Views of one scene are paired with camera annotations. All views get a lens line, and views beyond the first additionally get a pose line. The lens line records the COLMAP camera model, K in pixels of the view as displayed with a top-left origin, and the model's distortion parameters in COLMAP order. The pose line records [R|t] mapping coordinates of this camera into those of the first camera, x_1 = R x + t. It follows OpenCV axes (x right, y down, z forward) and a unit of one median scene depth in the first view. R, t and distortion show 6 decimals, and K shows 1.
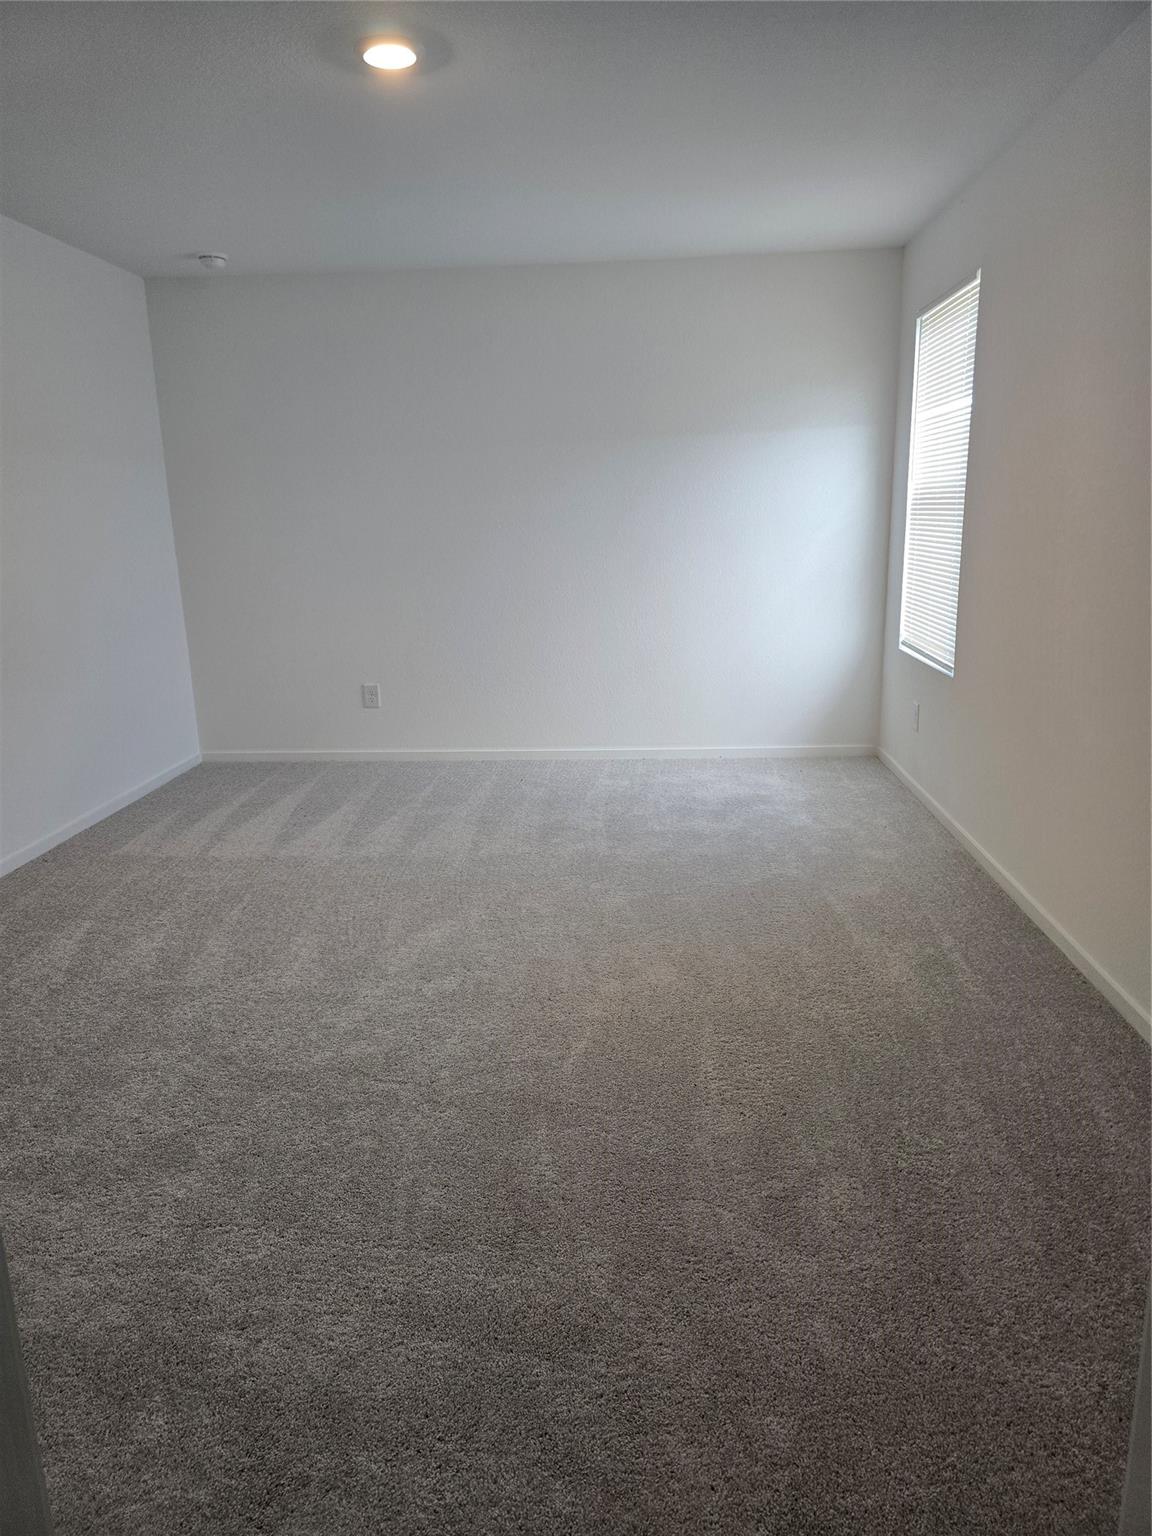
lens RADIAL K [[1030.1, 0, 576.5], [0, 1030.1, 741.1], [0, 0, 1]] dist [0.000076, 0.000011]
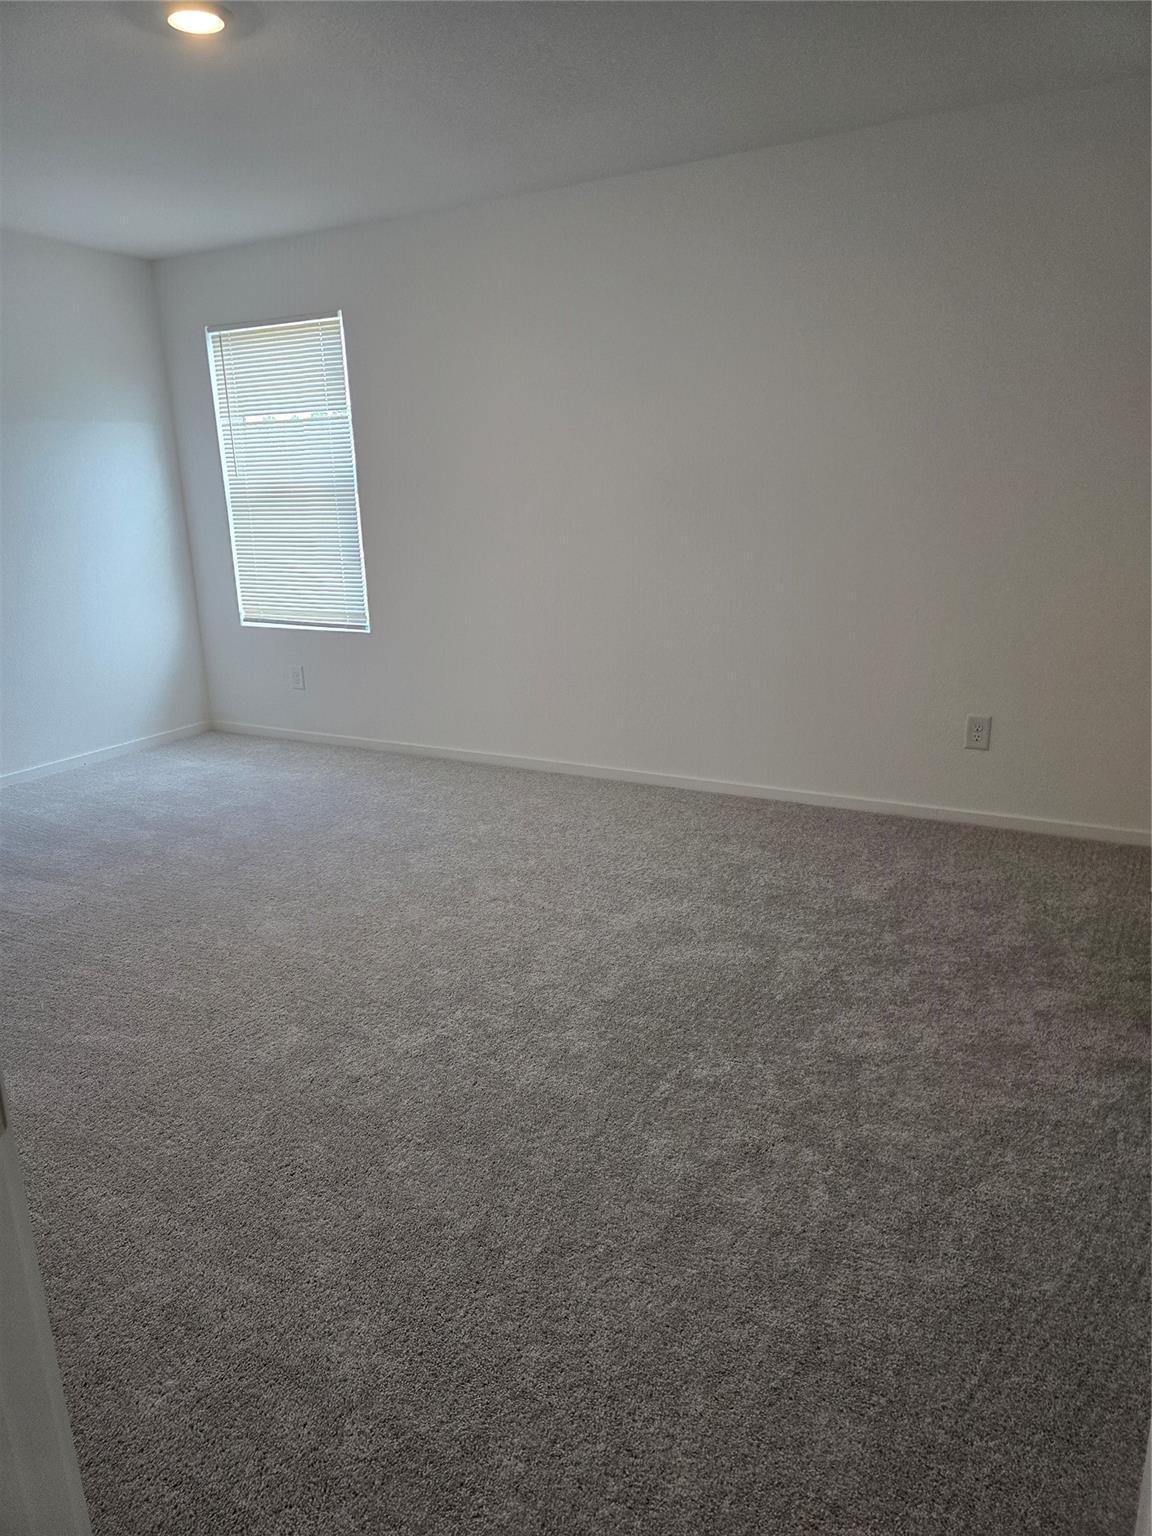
lens RADIAL K [[1030.1, 0, 576.5], [0, 1030.1, 741.1], [0, 0, 1]] dist [0.000076, 0.000011]
pose [[0.424819, -0.203400, 0.882132, -0.578085], [0.213023, 0.969530, 0.120964, -0.027799], [-0.879858, 0.136527, 0.455204, 0.195098]]
